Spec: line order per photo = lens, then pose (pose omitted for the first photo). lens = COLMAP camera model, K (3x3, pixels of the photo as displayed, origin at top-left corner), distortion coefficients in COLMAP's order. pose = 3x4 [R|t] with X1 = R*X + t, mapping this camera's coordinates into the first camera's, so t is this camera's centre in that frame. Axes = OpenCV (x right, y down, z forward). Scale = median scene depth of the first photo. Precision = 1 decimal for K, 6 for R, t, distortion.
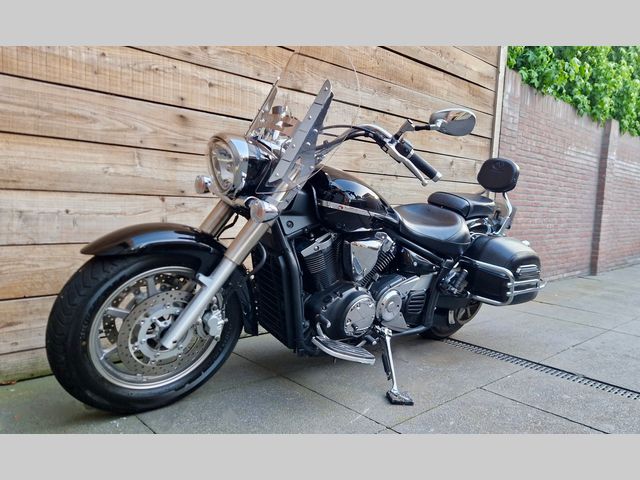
lens RADIAL K [[463.9, 0, 344.5], [0, 463.9, 243.0], [0, 0, 1]] dist [0.047608, -0.037833]
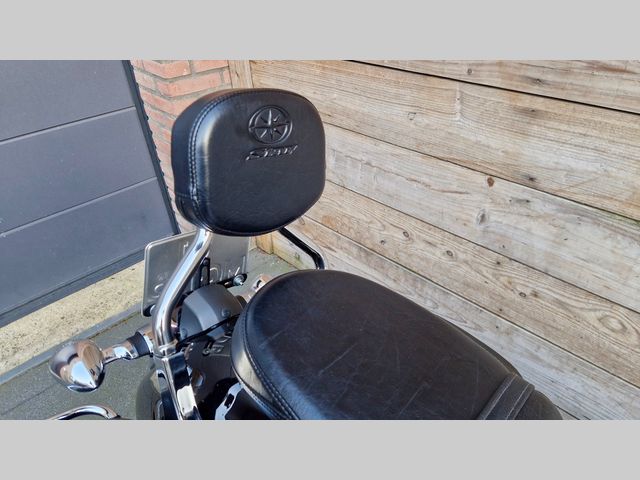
lens RADIAL K [[437.8, 0, 317.1], [0, 437.8, 240.1], [0, 0, 1]] dist [0.060082, -0.061385]
pose [[-0.023474, 0.539914, -0.841393, 0.082952], [-0.043569, 0.840273, 0.540411, -0.310097], [0.998775, 0.049345, 0.003799, 0.819257]]
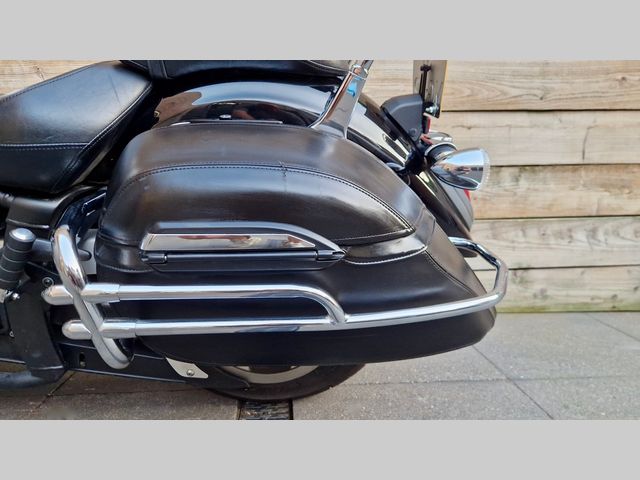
lens RADIAL K [[437.8, 0, 324.7], [0, 437.8, 243.2], [0, 0, 1]] dist [0.060082, -0.061385]
pose [[0.769505, 0.046358, -0.636957, 0.661969], [-0.009019, 0.998051, 0.061743, 0.049910], [0.638578, -0.041767, 0.768423, 0.980168]]
